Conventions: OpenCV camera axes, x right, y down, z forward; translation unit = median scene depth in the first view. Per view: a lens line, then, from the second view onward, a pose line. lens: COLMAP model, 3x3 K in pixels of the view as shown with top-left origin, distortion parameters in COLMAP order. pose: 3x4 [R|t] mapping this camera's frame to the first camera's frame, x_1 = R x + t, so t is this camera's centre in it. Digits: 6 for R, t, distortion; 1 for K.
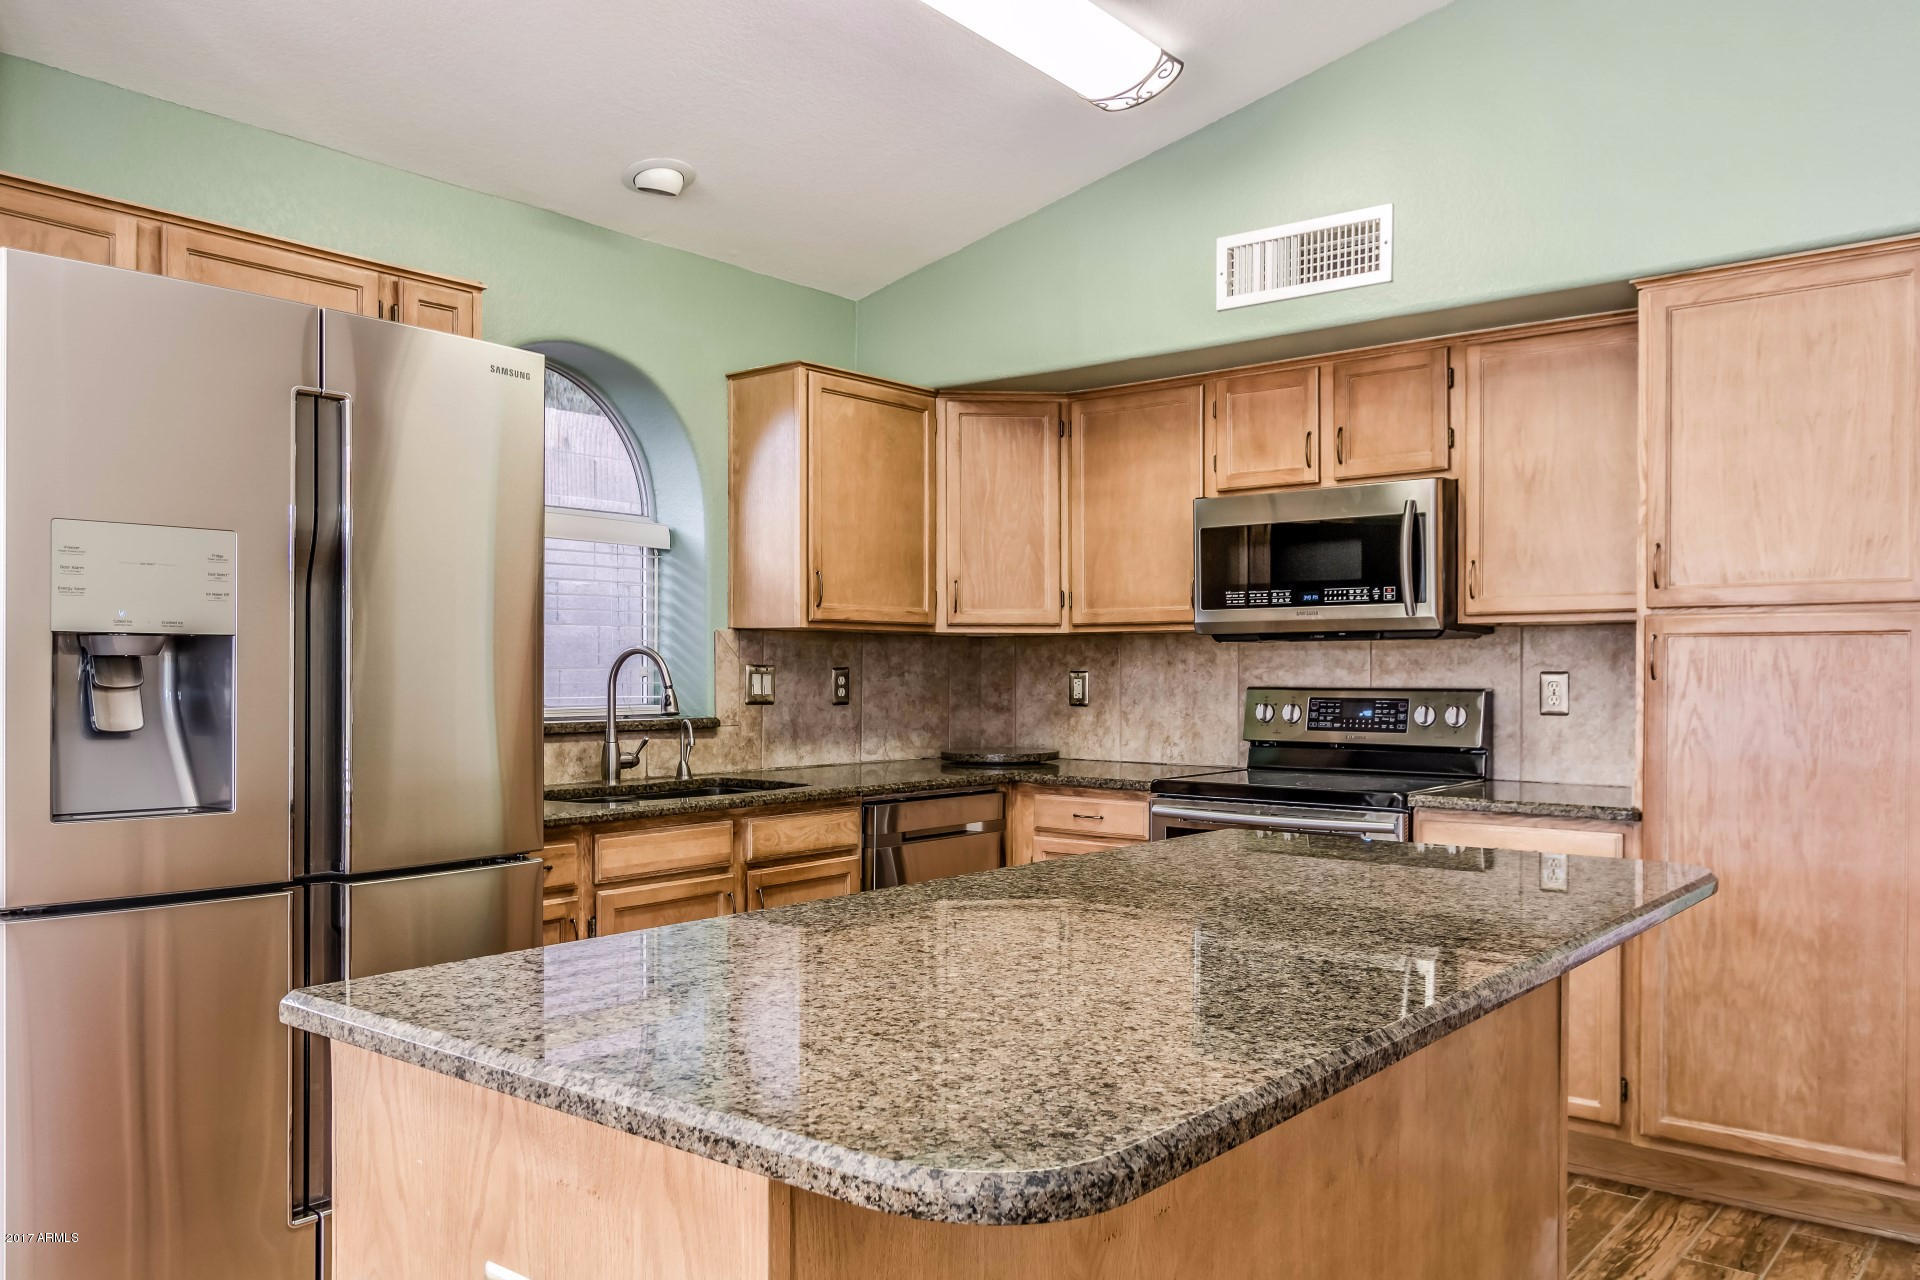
lens RADIAL K [[1454.1, 0, 975.5], [0, 1454.1, 680.4], [0, 0, 1]] dist [-0.002845, -0.000651]
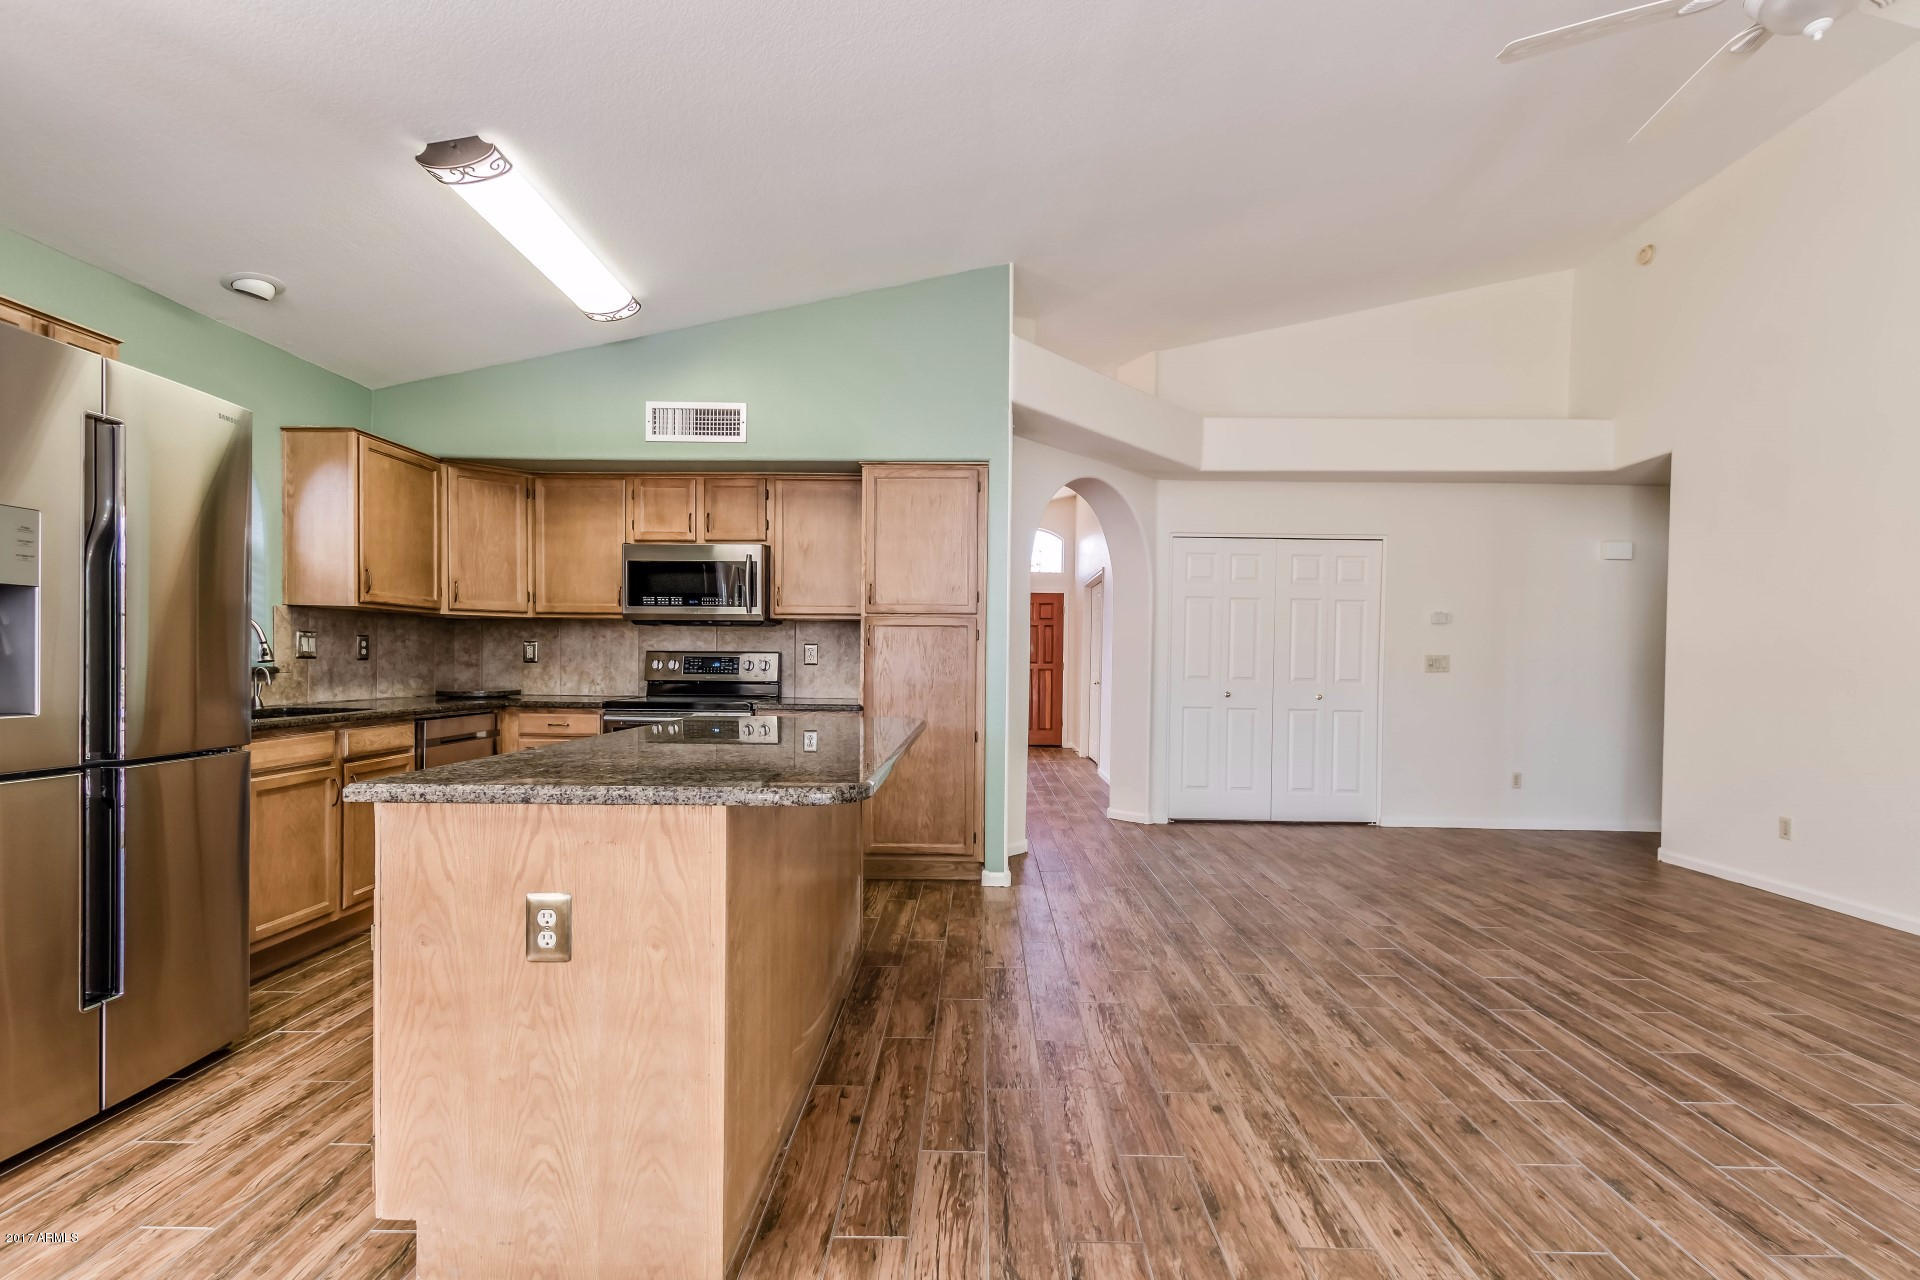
lens RADIAL K [[875.5, 0, 976.9], [0, 875.5, 673.2], [0, 0, 1]] dist [0.008973, -0.004191]
pose [[0.783619, -0.003182, 0.621234, -0.191934], [-0.004467, 0.999932, 0.010756, 0.021646], [-0.621226, -0.011203, 0.783552, -0.118108]]
